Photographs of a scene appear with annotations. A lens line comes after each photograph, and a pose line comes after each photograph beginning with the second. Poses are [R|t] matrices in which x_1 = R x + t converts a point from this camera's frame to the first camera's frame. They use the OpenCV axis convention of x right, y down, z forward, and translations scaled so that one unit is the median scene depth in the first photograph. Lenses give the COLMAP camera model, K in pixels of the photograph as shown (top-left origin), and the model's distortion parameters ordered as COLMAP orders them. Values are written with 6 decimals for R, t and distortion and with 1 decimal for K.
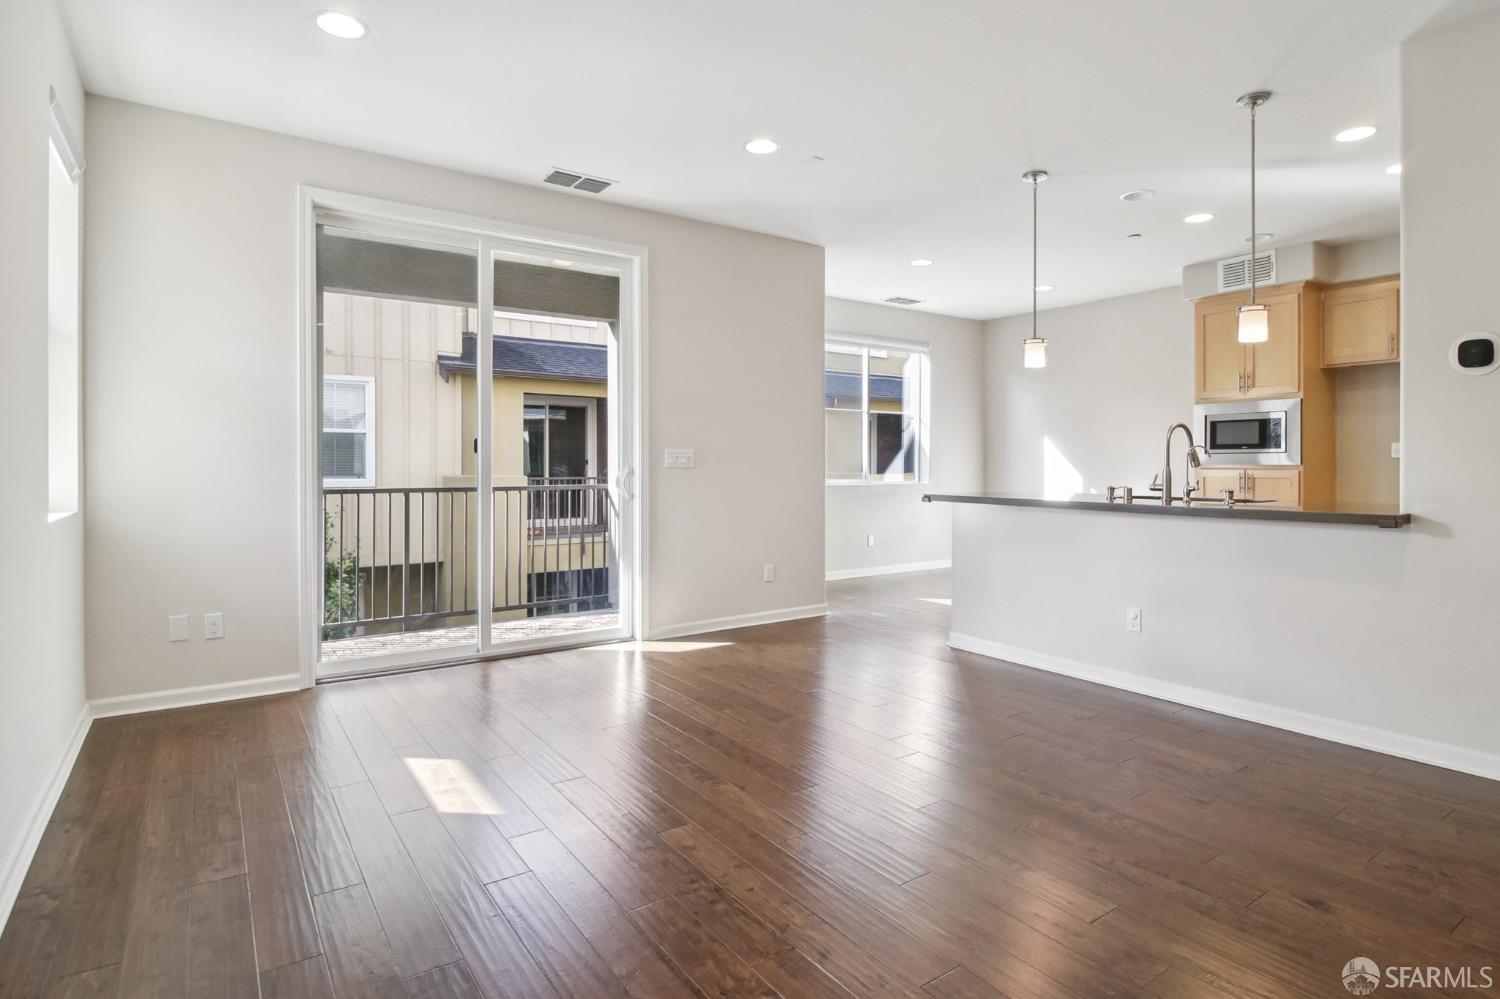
lens RADIAL K [[779.7, 0, 750.6], [0, 779.7, 463.6], [0, 0, 1]] dist [0.004065, -0.012211]
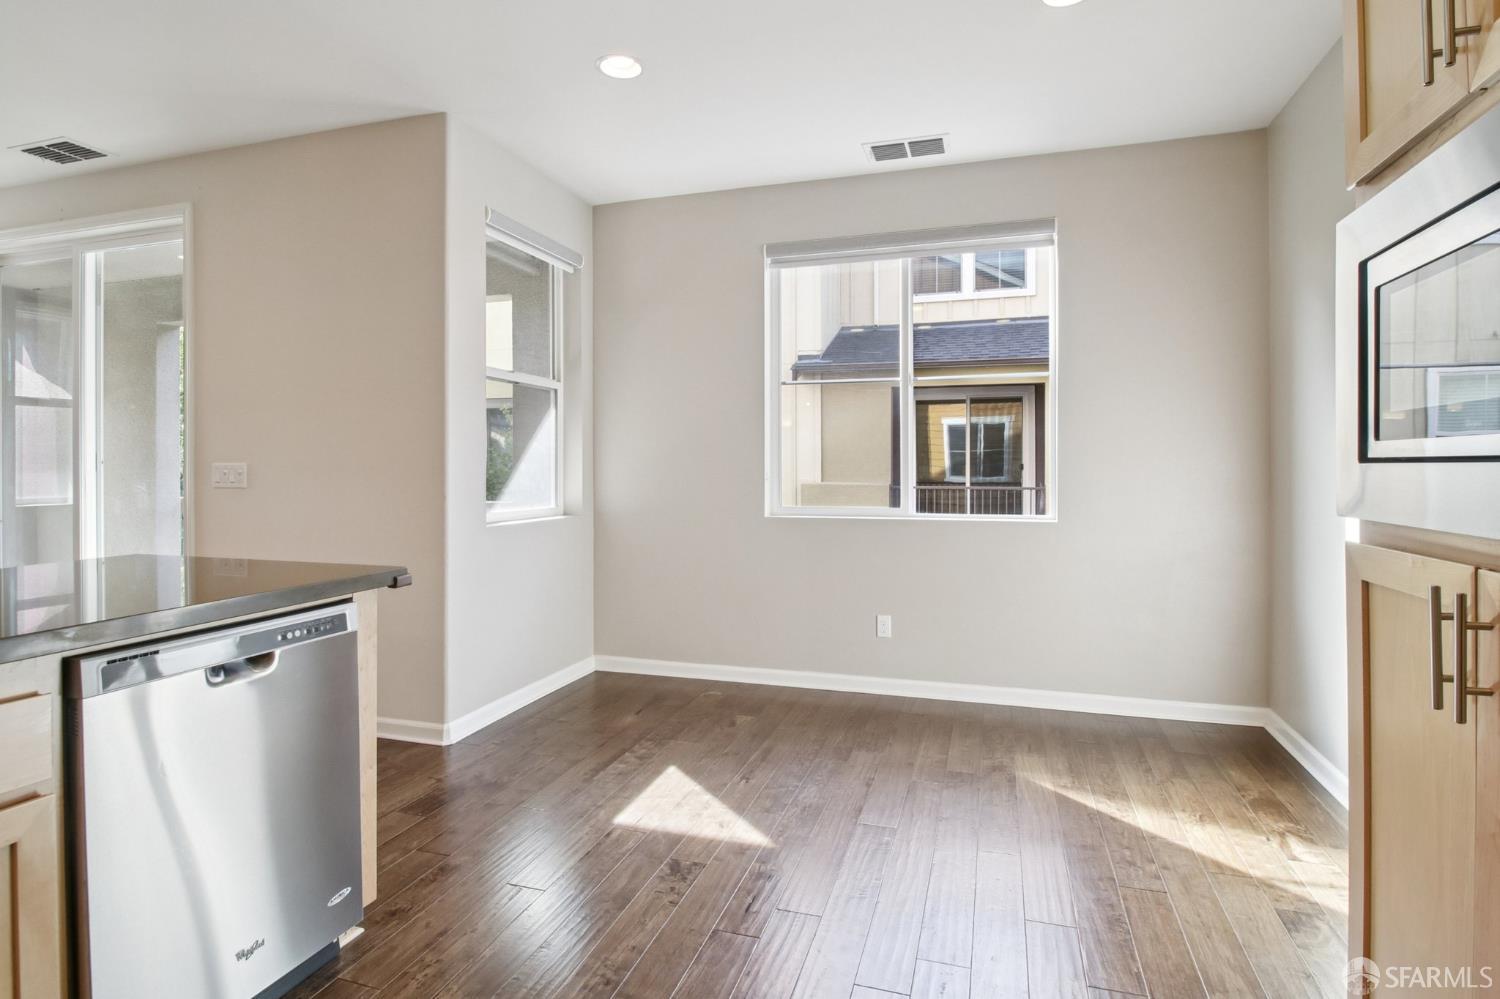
lens RADIAL K [[779.7, 0, 750.6], [0, 779.7, 463.6], [0, 0, 1]] dist [0.004065, -0.012211]
pose [[0.609854, -0.003071, -0.792508, 0.260649], [0.002982, 0.999994, -0.001581, -0.004988], [0.792508, -0.001400, 0.609860, 0.310616]]
